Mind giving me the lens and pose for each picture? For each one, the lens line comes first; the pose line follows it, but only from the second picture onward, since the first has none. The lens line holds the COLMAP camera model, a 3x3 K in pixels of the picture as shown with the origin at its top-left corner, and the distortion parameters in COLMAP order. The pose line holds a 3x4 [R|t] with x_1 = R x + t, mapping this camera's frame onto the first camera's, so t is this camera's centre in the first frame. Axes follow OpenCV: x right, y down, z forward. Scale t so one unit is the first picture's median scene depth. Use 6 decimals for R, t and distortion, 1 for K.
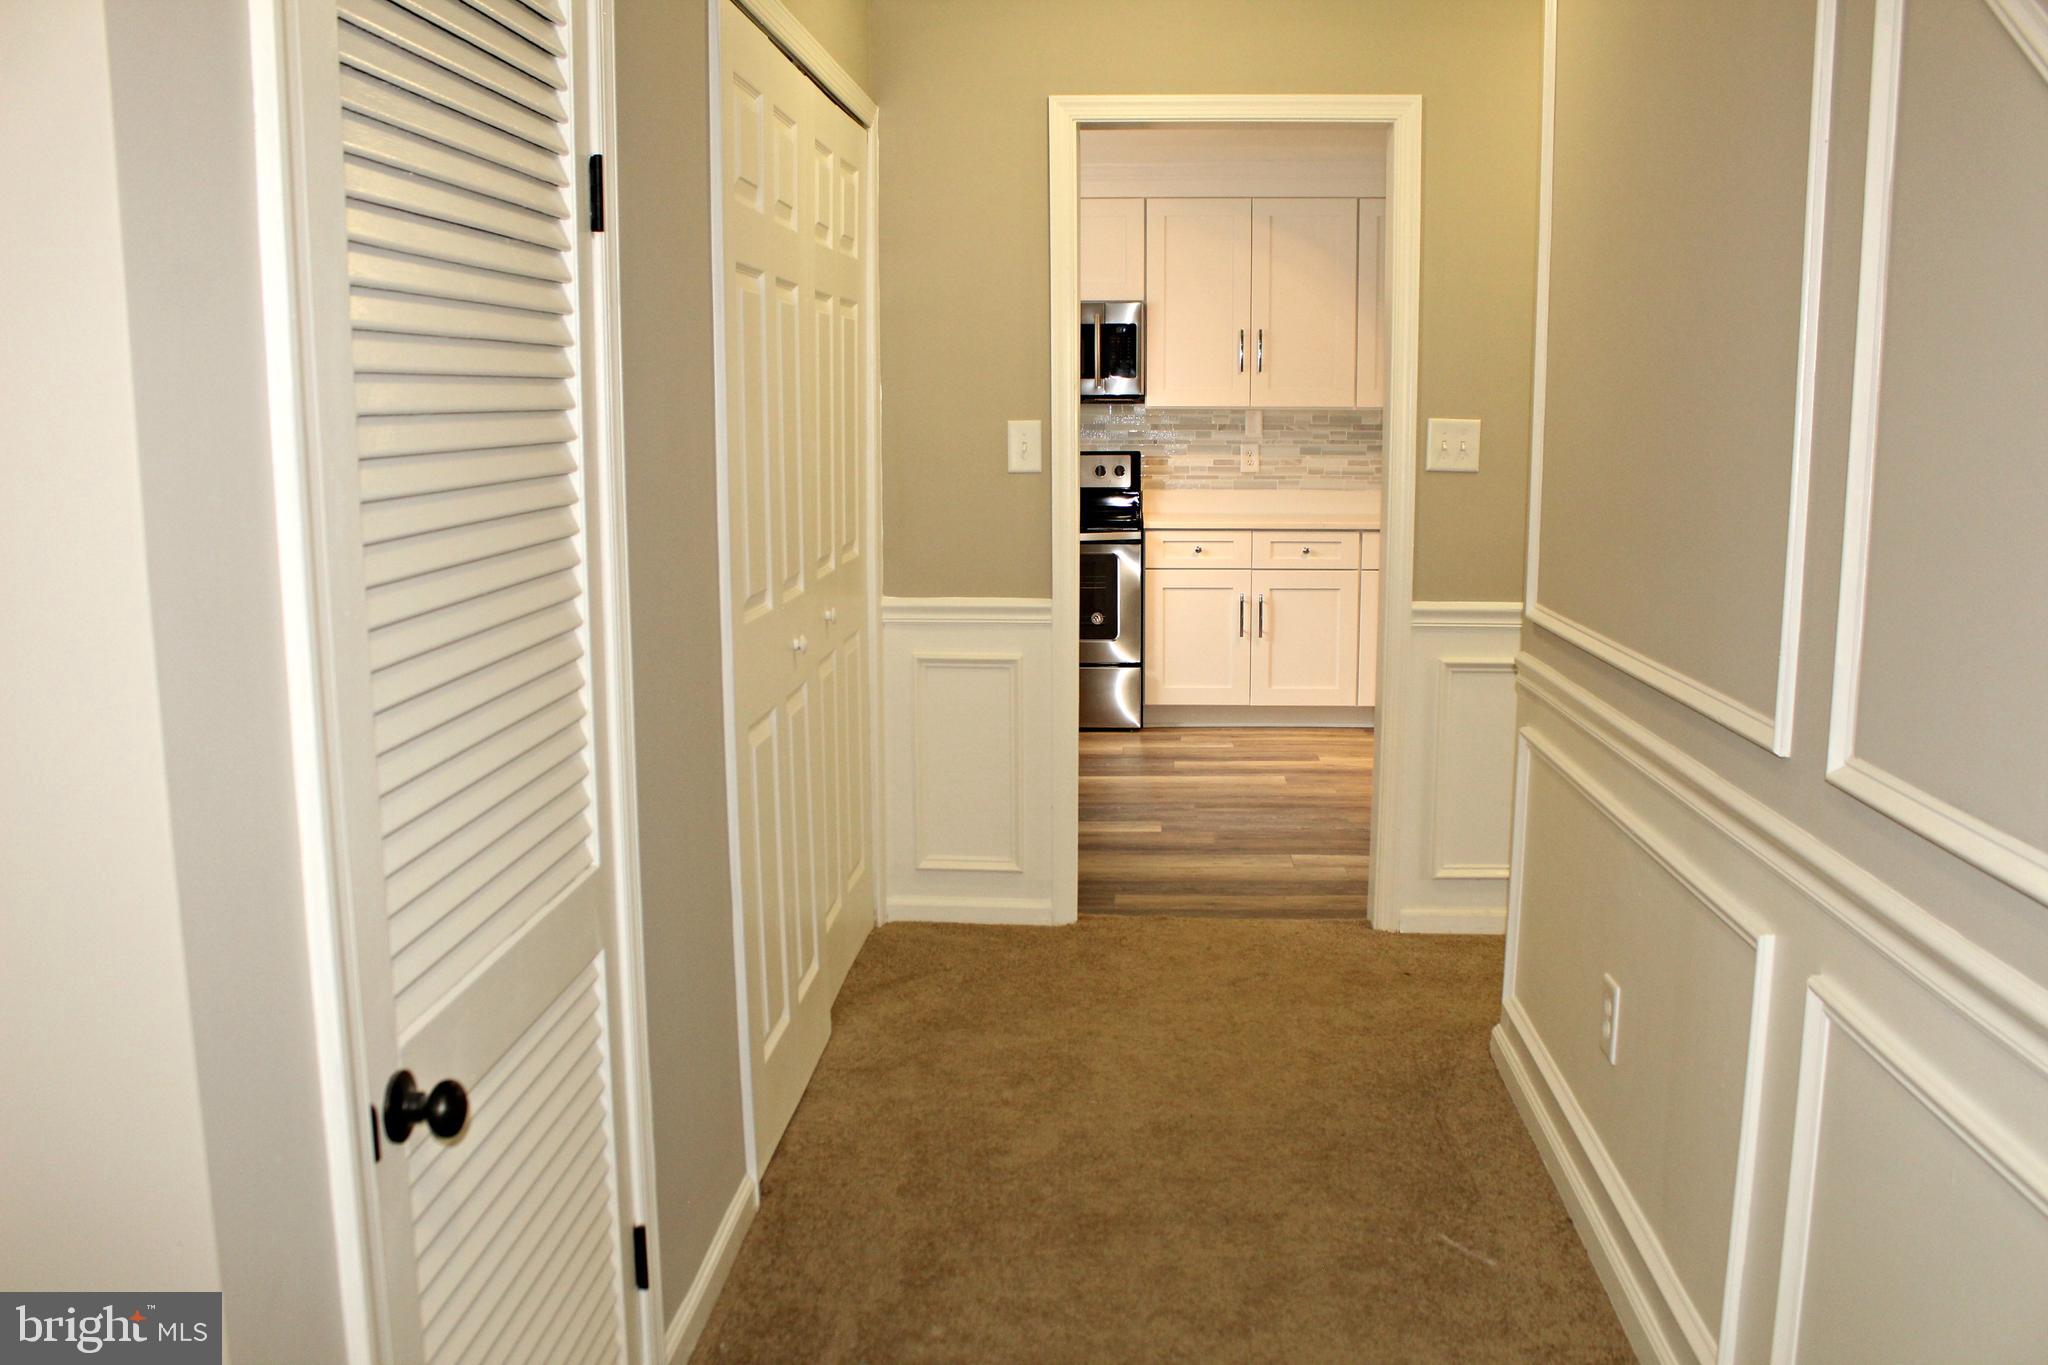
lens RADIAL K [[1751.3, 0, 1019.7], [0, 1751.3, 698.7], [0, 0, 1]] dist [-0.153555, 0.148680]
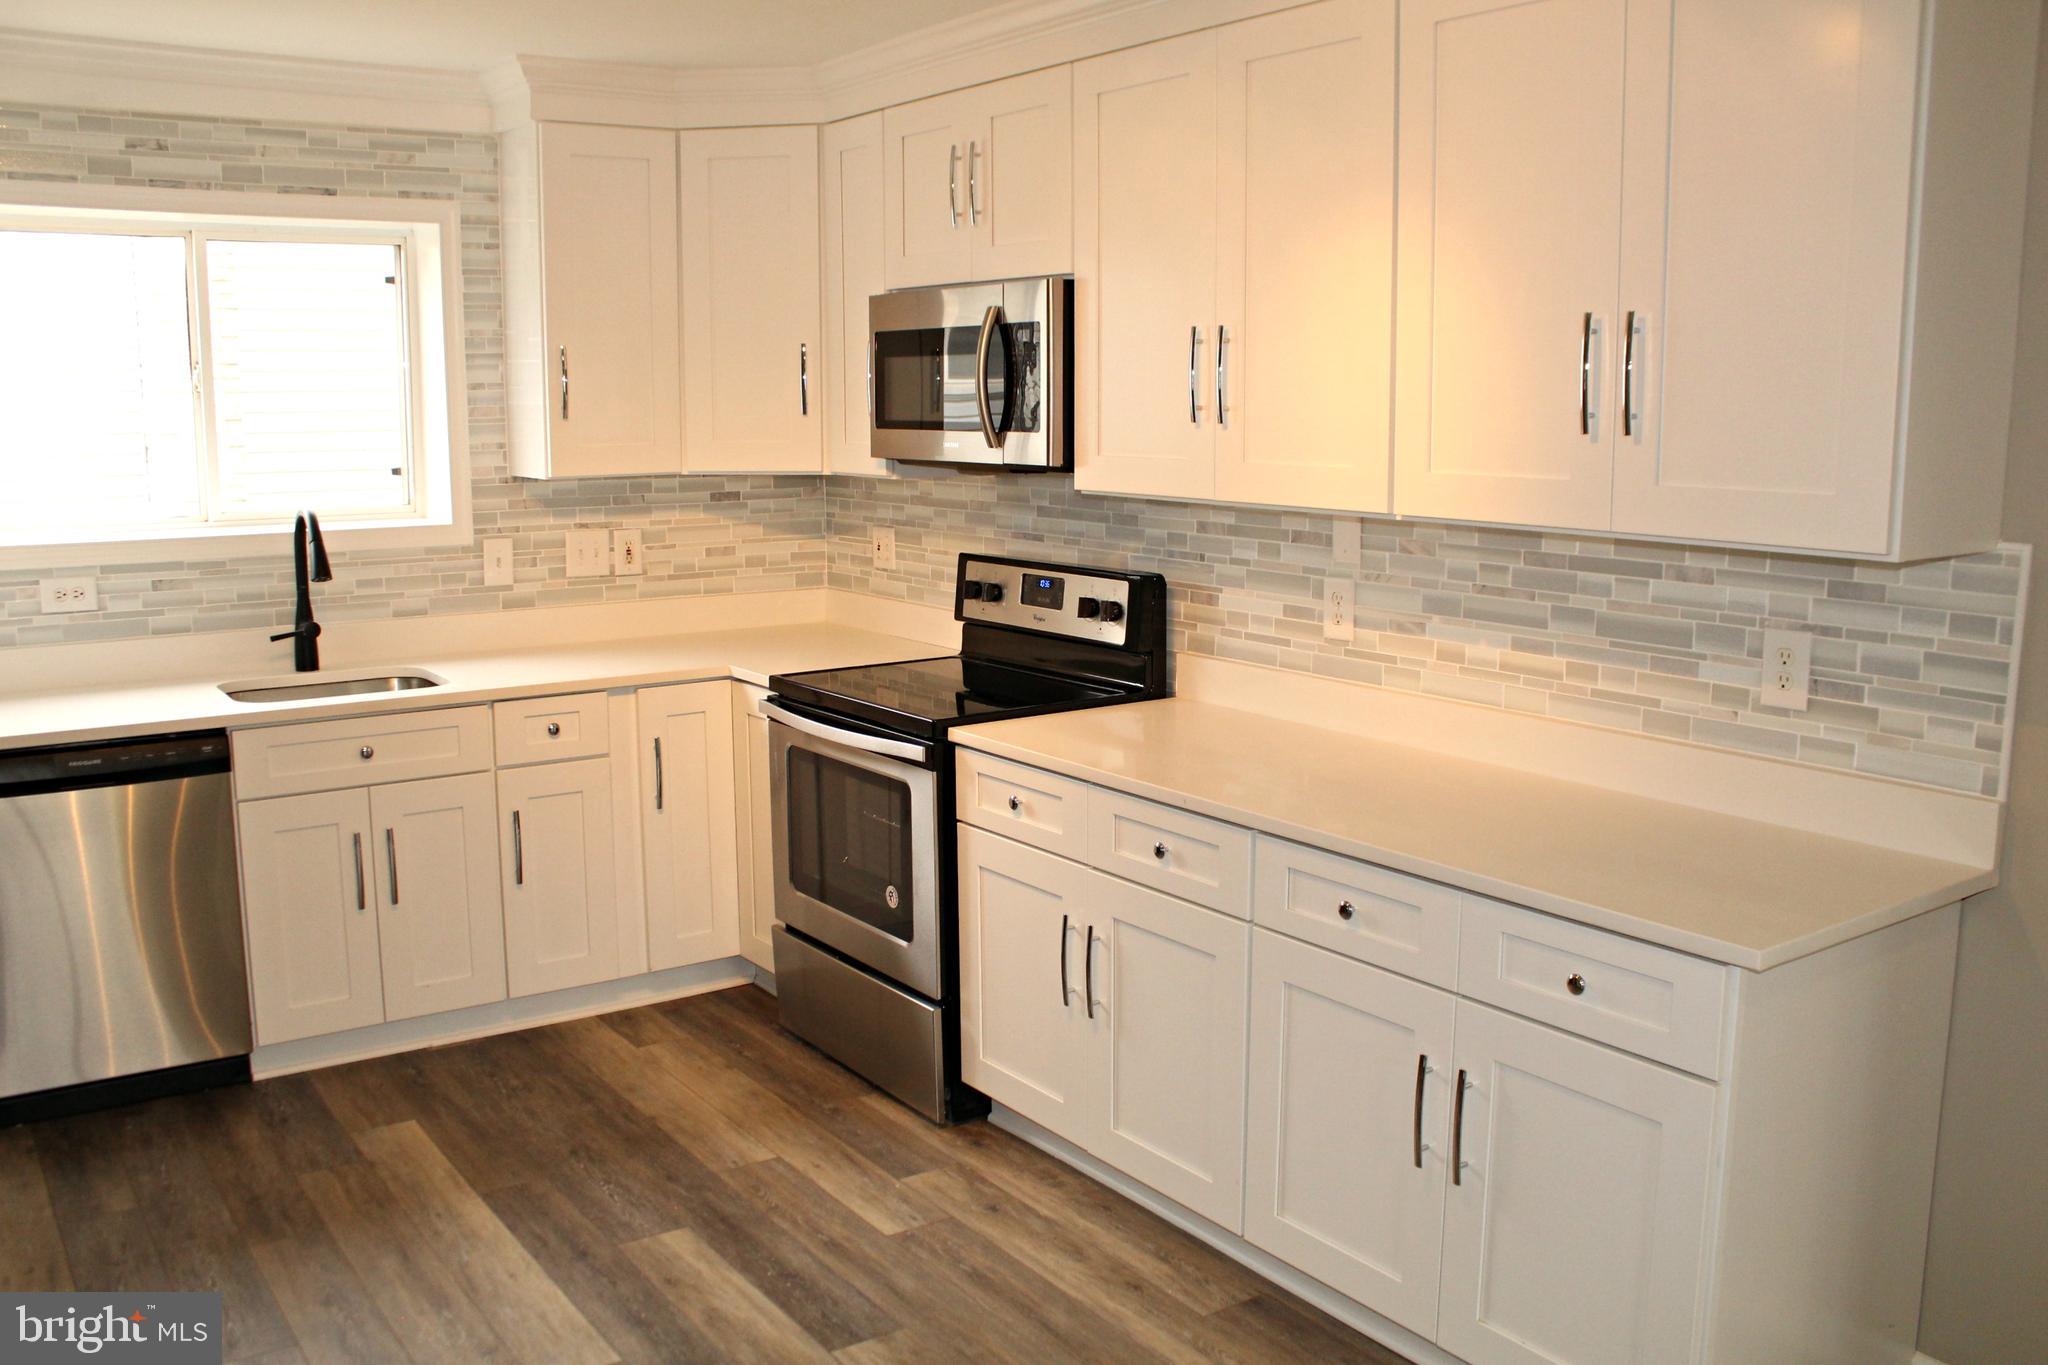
lens RADIAL K [[1751.3, 0, 986.0], [0, 1751.3, 690.5], [0, 0, 1]] dist [-0.153555, 0.148680]
pose [[0.611729, 0.133739, -0.779680, 0.434030], [-0.130768, 0.989142, 0.067069, -0.136492], [0.780184, 0.060929, 0.622576, 0.653435]]
